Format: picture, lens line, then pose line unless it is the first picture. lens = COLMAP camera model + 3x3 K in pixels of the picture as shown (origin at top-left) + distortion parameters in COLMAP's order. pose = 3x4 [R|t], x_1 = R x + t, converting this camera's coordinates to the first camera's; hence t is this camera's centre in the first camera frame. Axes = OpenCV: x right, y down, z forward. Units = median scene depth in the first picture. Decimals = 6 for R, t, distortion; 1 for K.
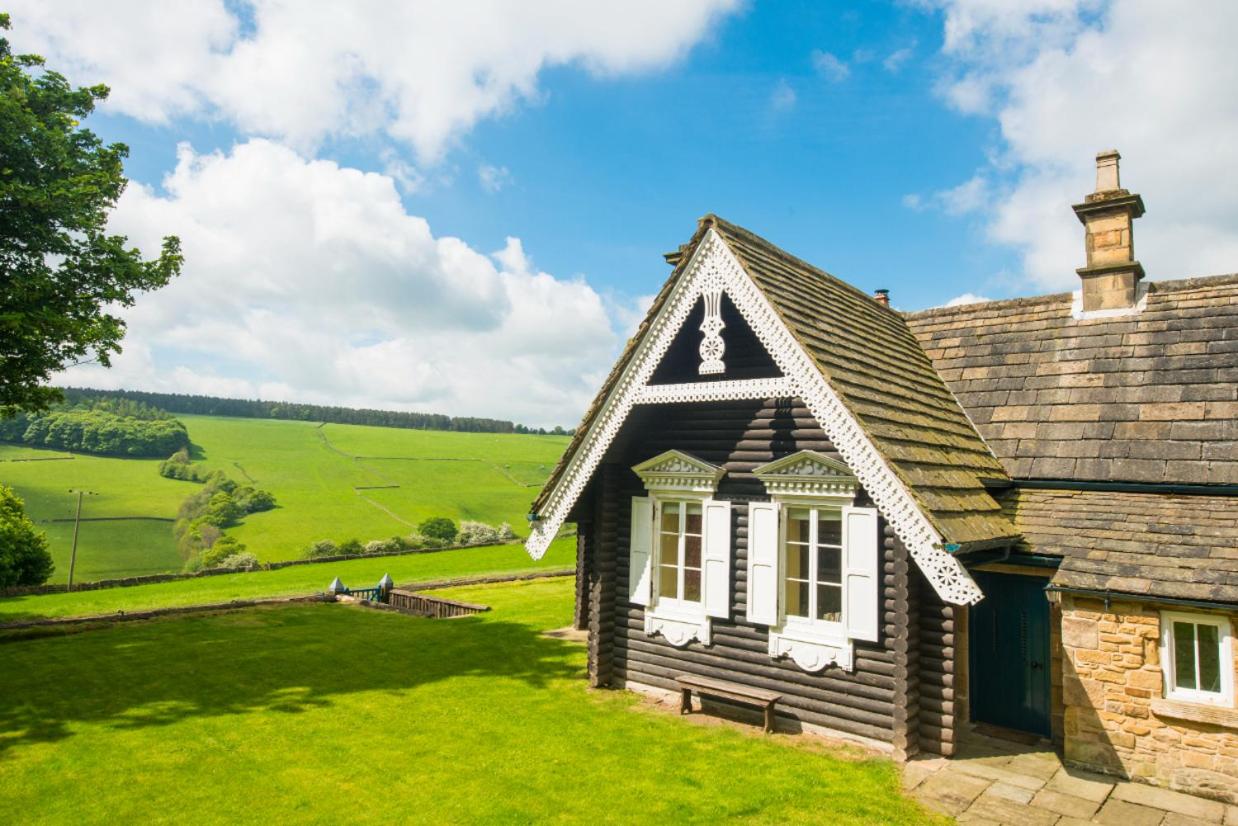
lens RADIAL K [[774.9, 0, 622.4], [0, 774.9, 408.7], [0, 0, 1]] dist [0.014015, -0.017779]
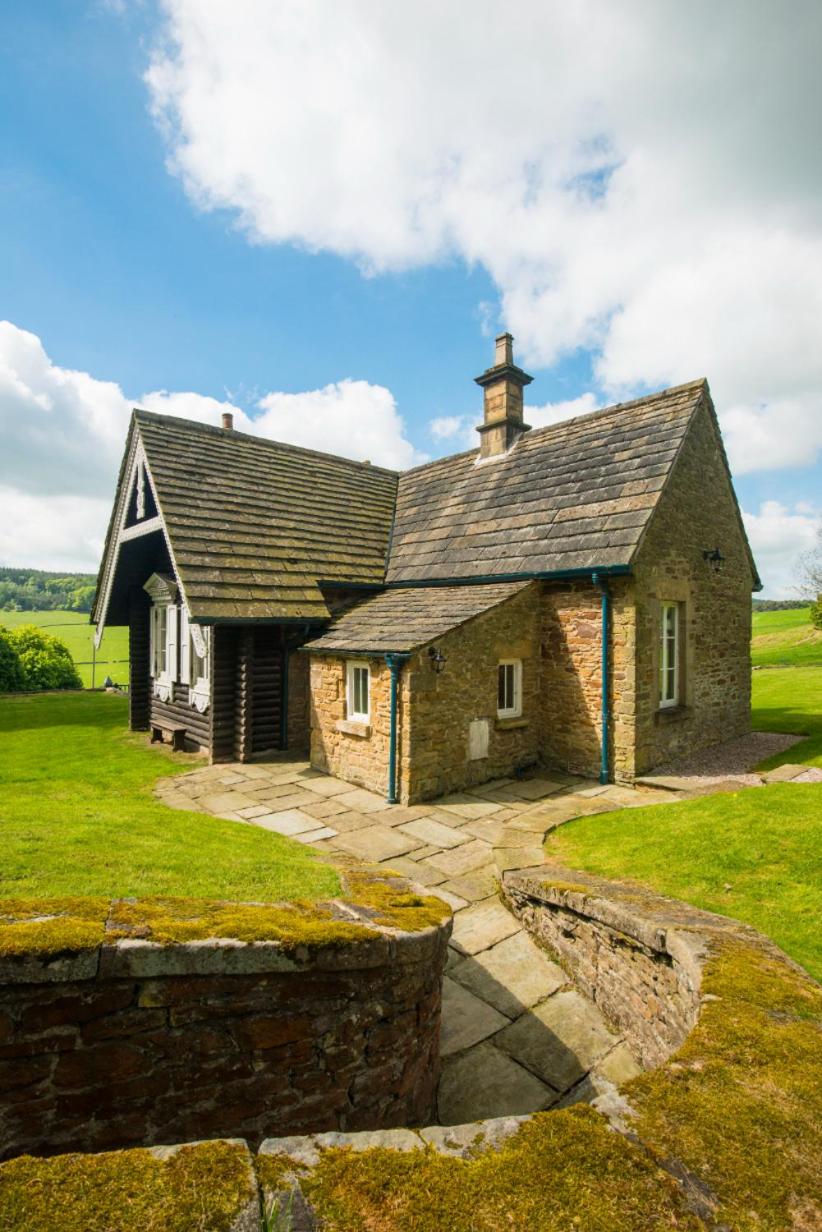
lens RADIAL K [[562.9, 0, 426.0], [0, 562.9, 625.7], [0, 0, 1]] dist [0.002179, -0.030423]
pose [[0.987905, -0.030131, -0.152104, 0.781798], [0.043597, 0.995342, 0.085988, 0.088794], [0.148805, -0.091580, 0.984617, 0.005045]]
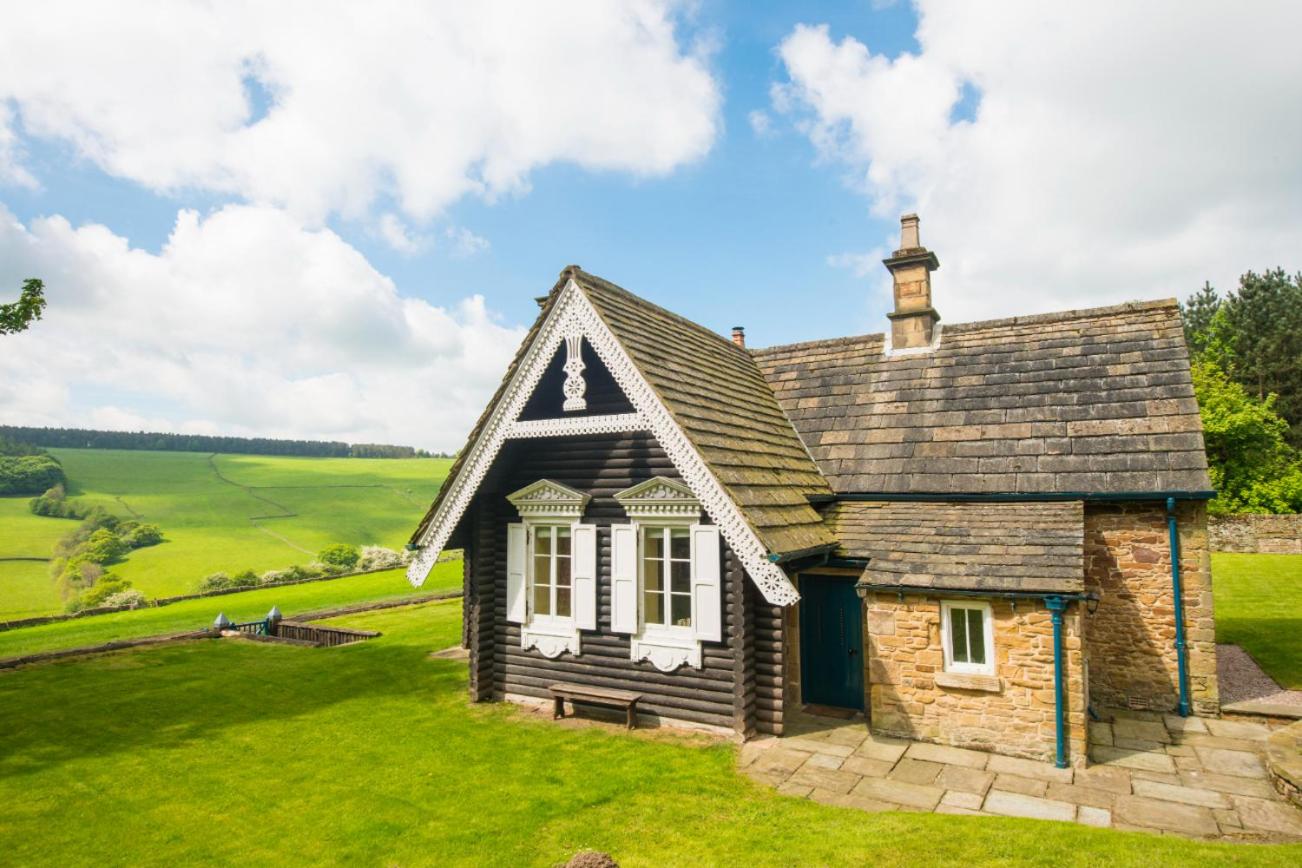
lens RADIAL K [[726.5, 0, 647.2], [0, 726.5, 430.8], [0, 0, 1]] dist [0.017127, -0.032530]
pose [[0.985405, -0.023650, 0.168578, 0.040558], [0.023494, 0.999720, 0.002921, -0.015590], [-0.168600, 0.001083, 0.985684, -0.039476]]
